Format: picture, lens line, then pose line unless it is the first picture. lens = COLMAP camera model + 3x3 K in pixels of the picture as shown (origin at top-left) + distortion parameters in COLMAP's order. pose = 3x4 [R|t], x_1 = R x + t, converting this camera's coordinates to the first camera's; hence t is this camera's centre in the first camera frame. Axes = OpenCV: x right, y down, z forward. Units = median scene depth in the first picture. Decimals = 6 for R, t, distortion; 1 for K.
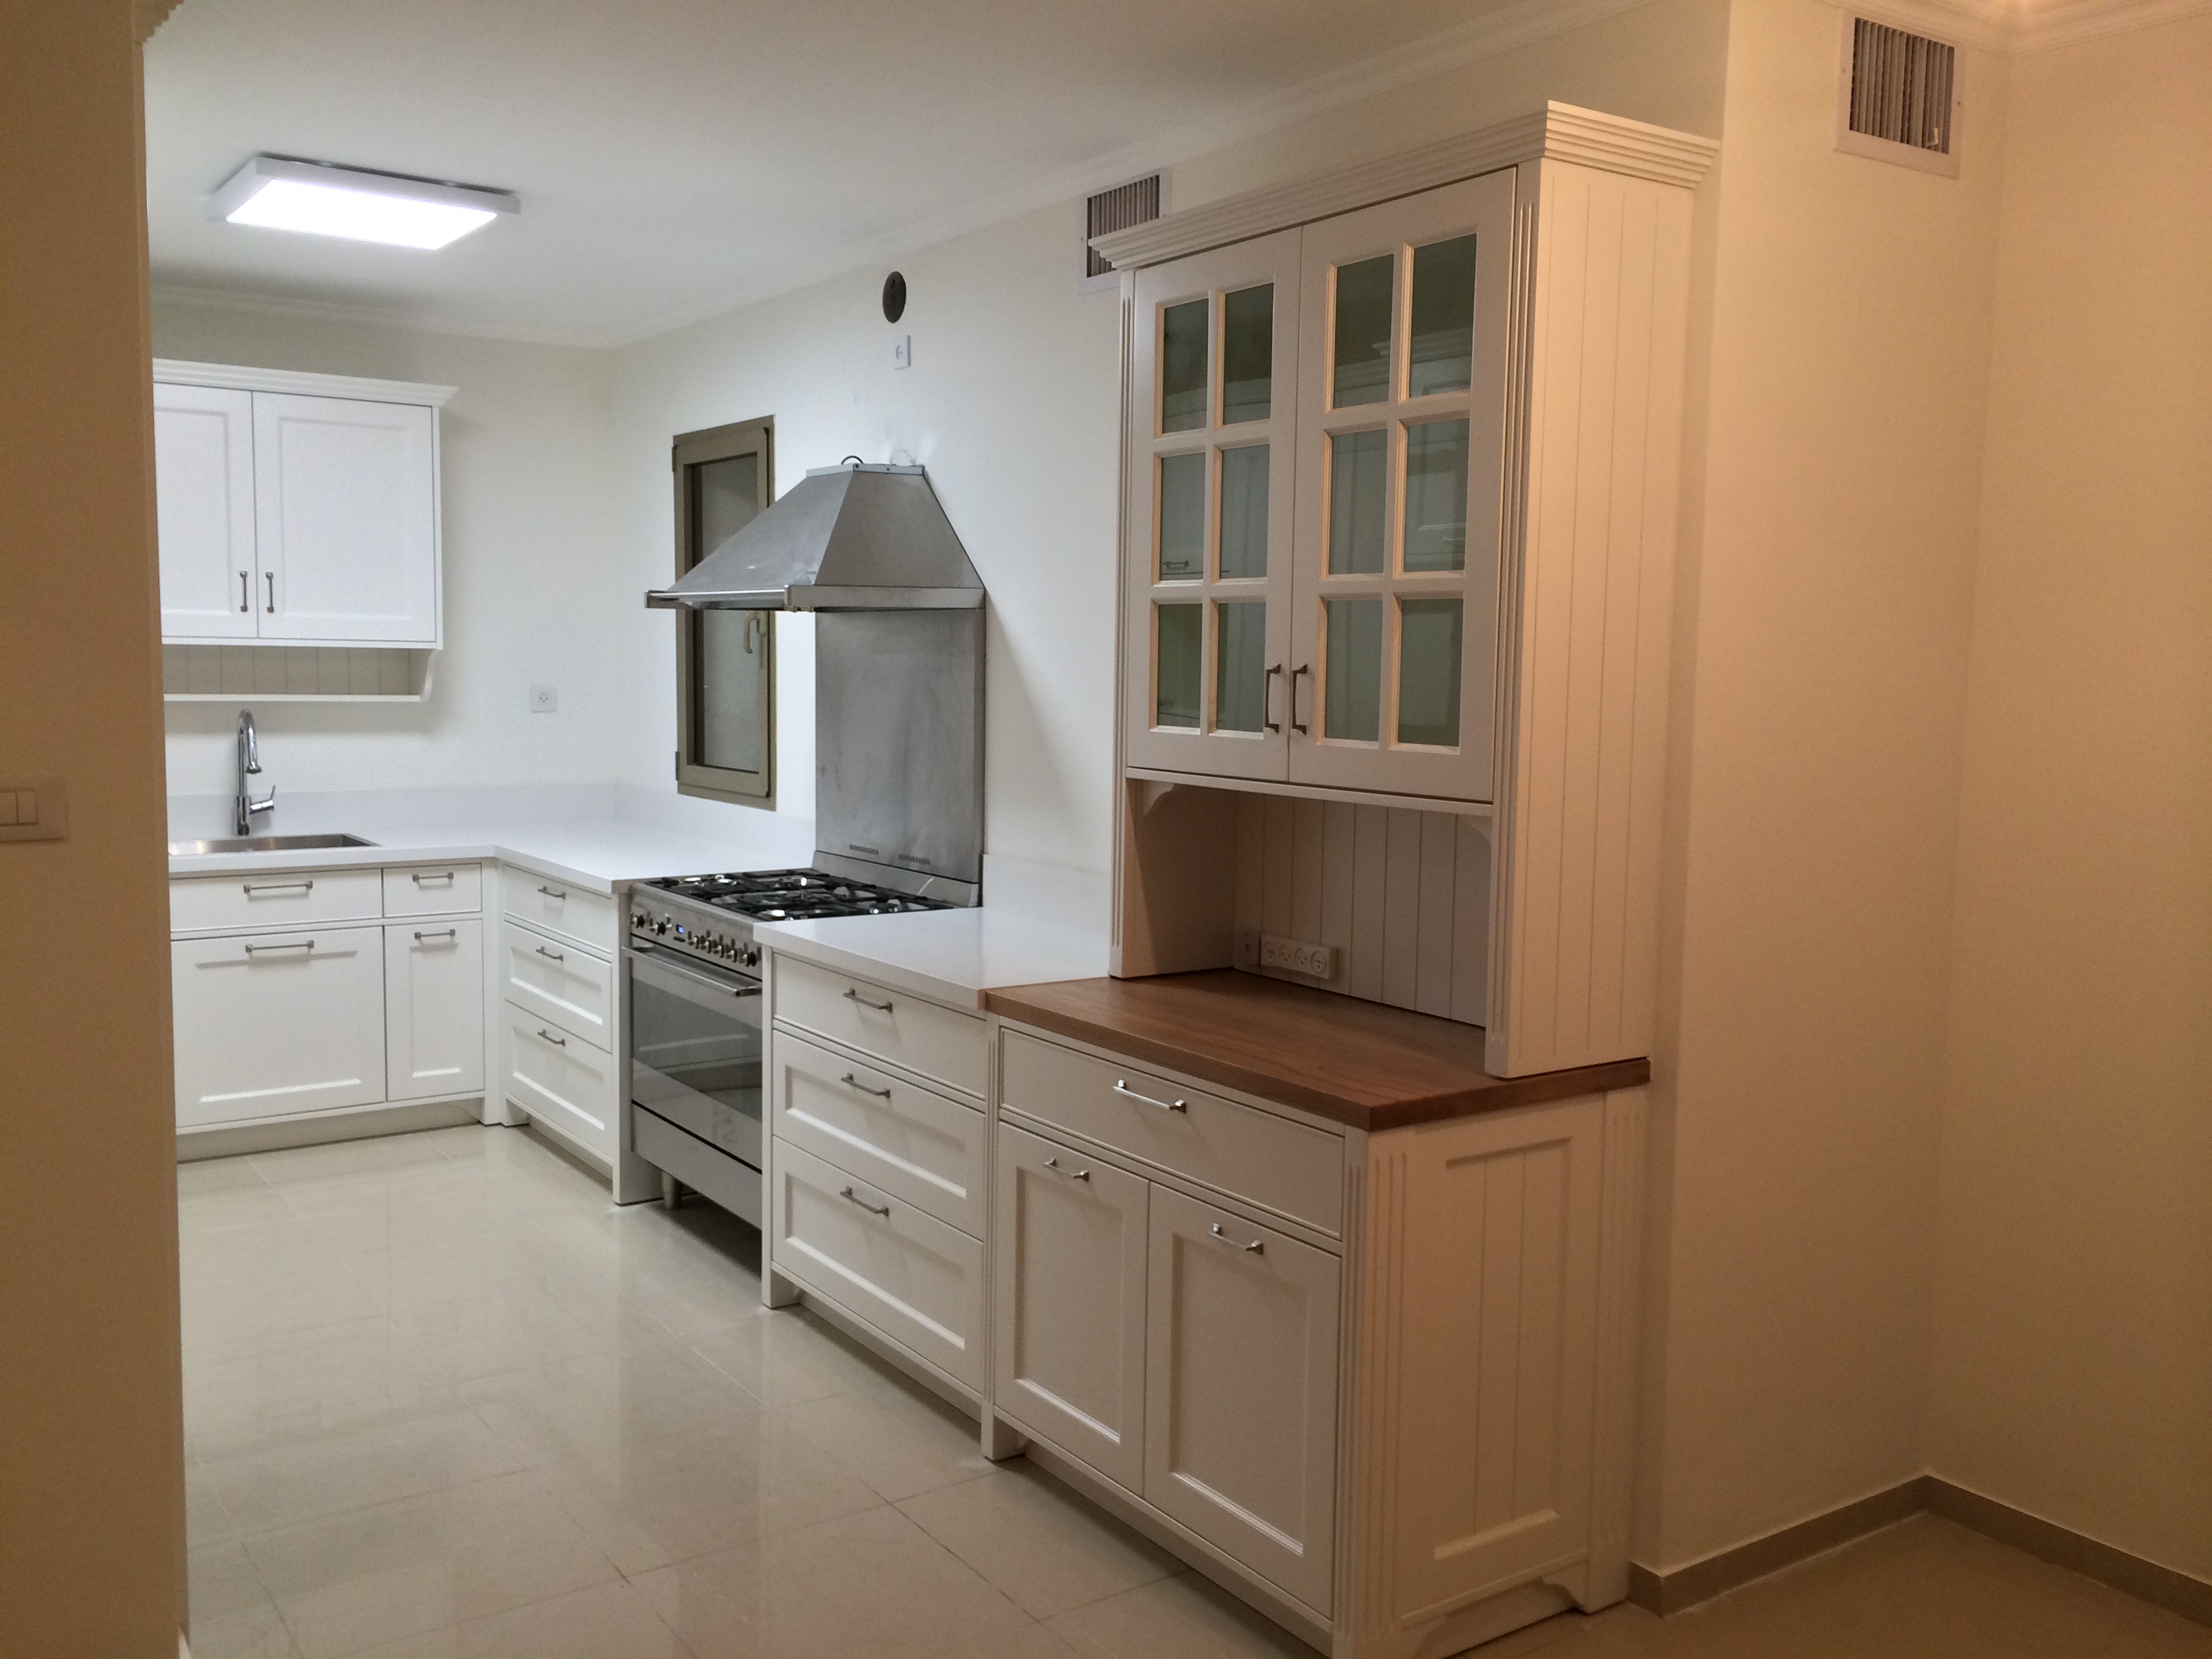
lens RADIAL K [[1892.5, 0, 1102.2], [0, 1892.5, 841.6], [0, 0, 1]] dist [0.088516, -0.118213]
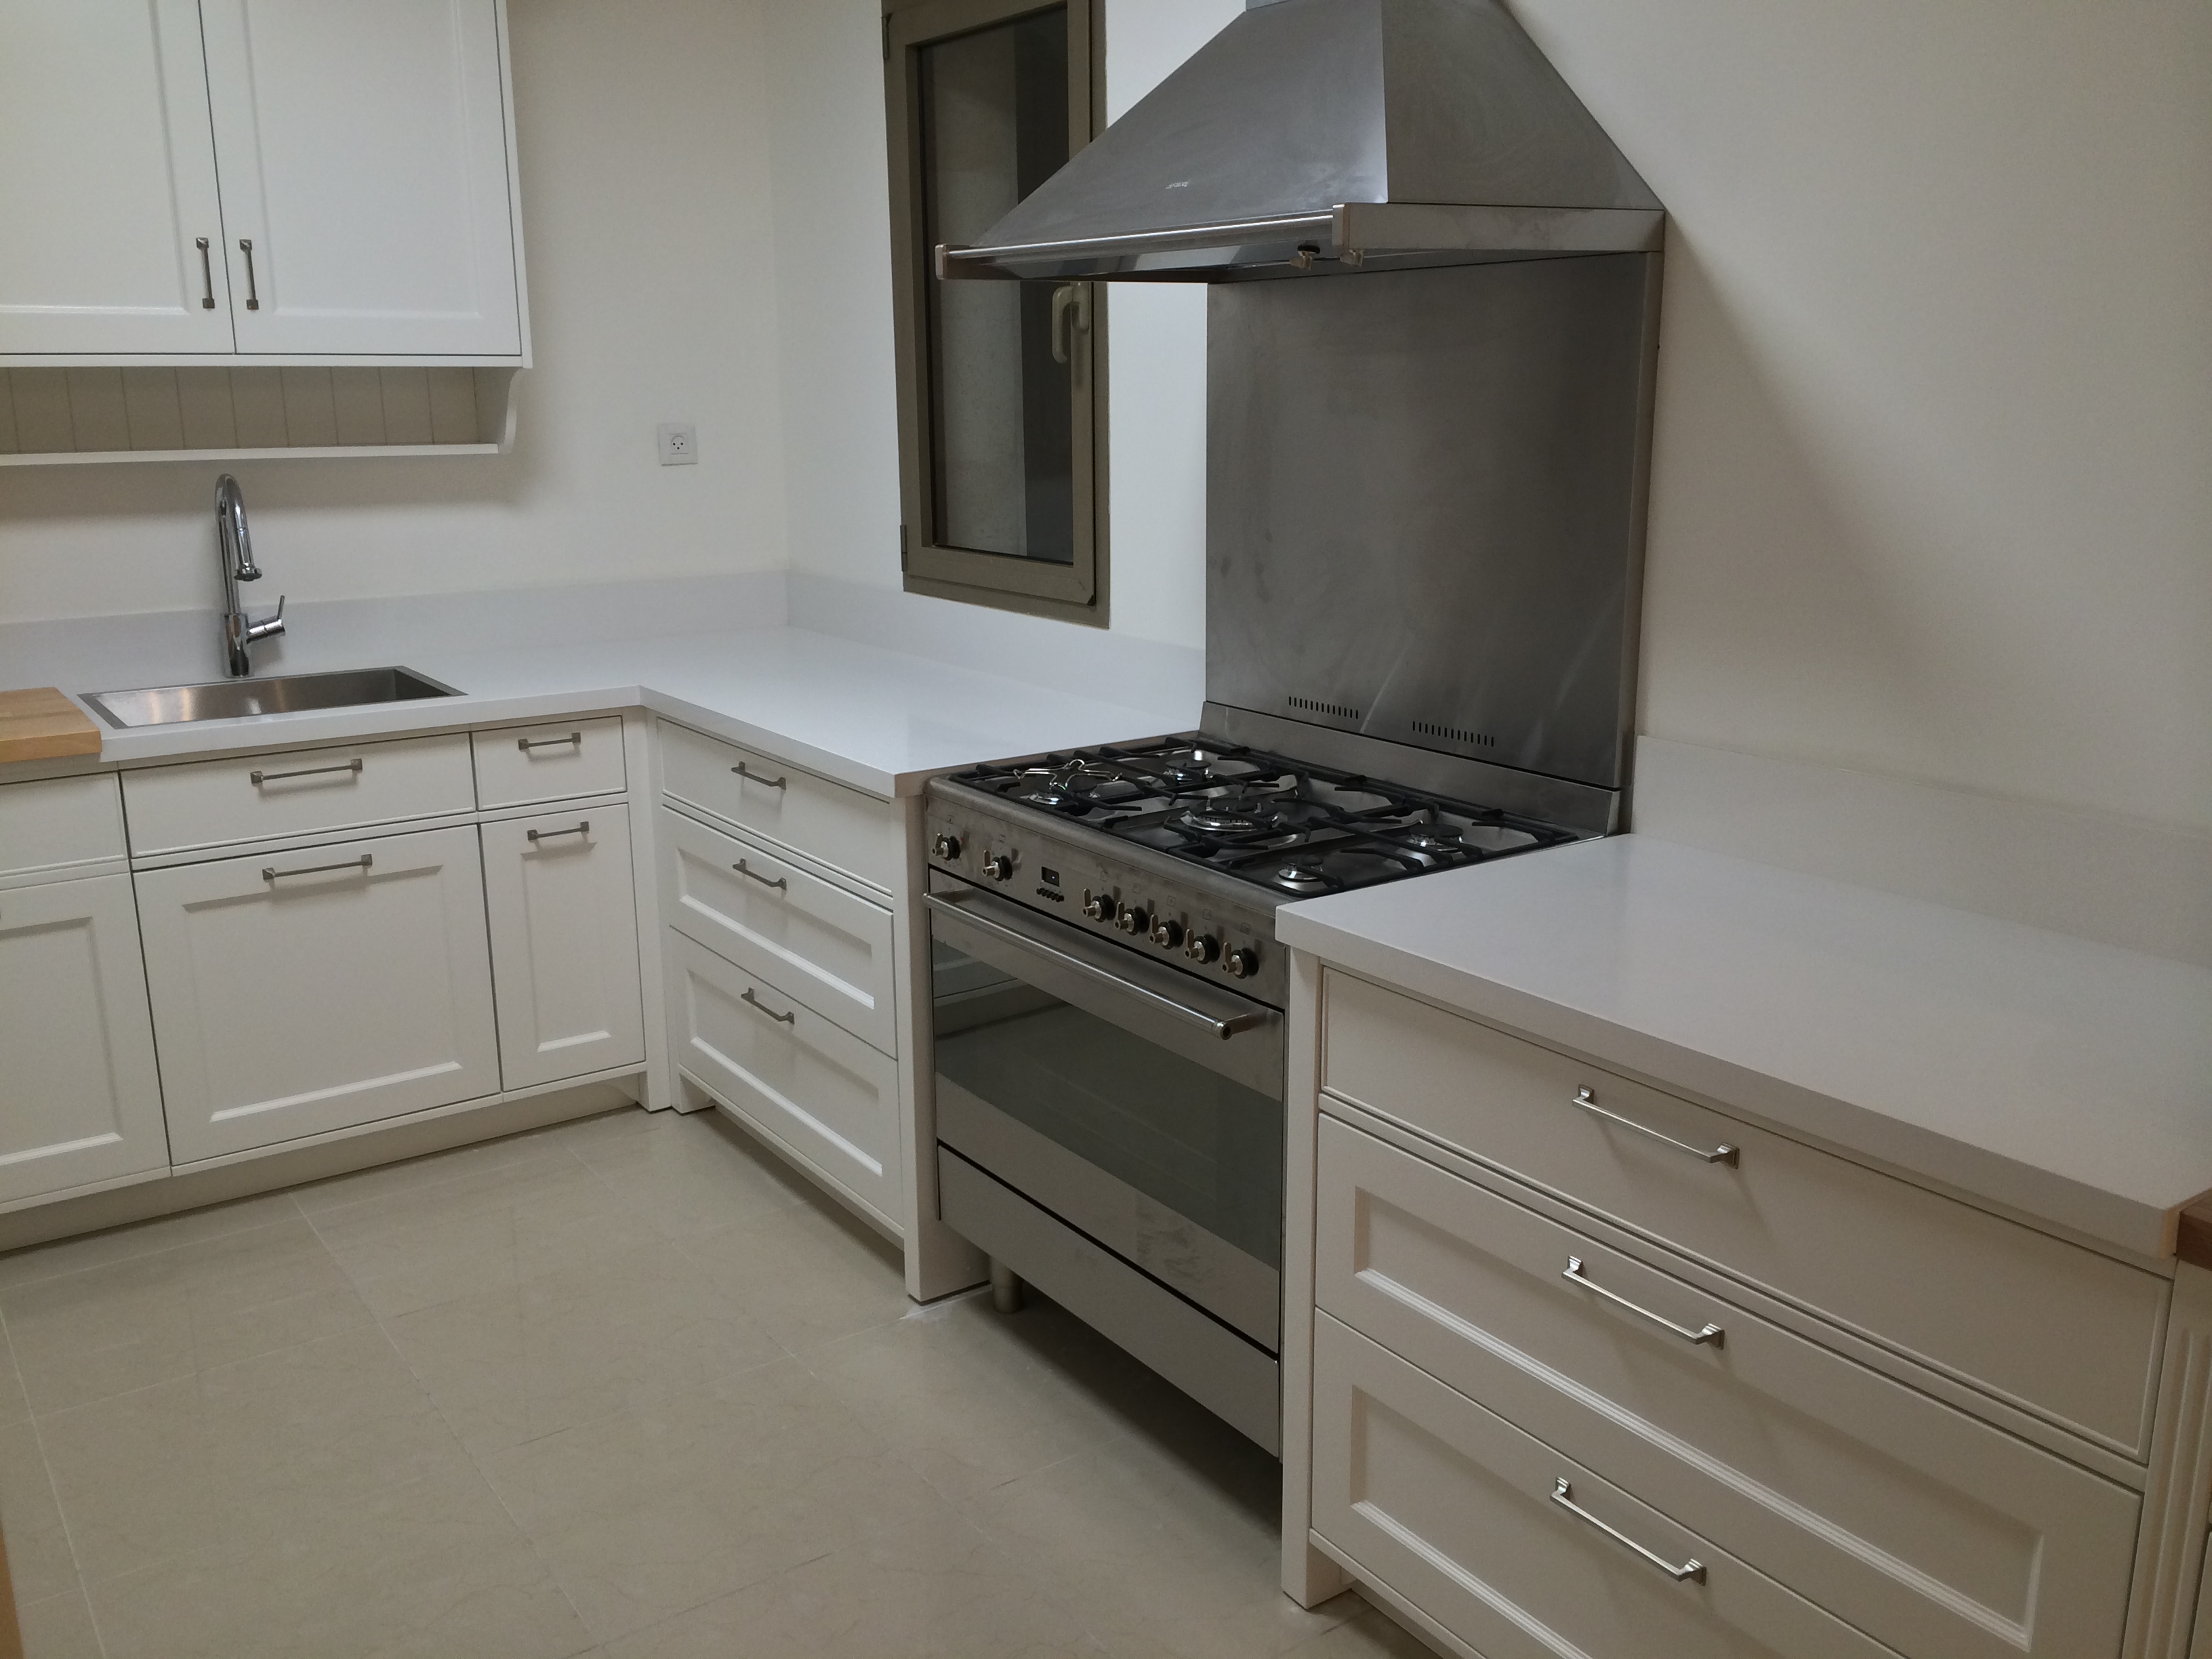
lens RADIAL K [[1892.5, 0, 1102.2], [0, 1892.5, 841.6], [0, 0, 1]] dist [0.088516, -0.118213]
pose [[0.999738, -0.022880, 0.000796, -0.176150], [0.022525, 0.989251, 0.144482, -0.036439], [-0.004094, -0.144426, 0.989507, 0.388372]]
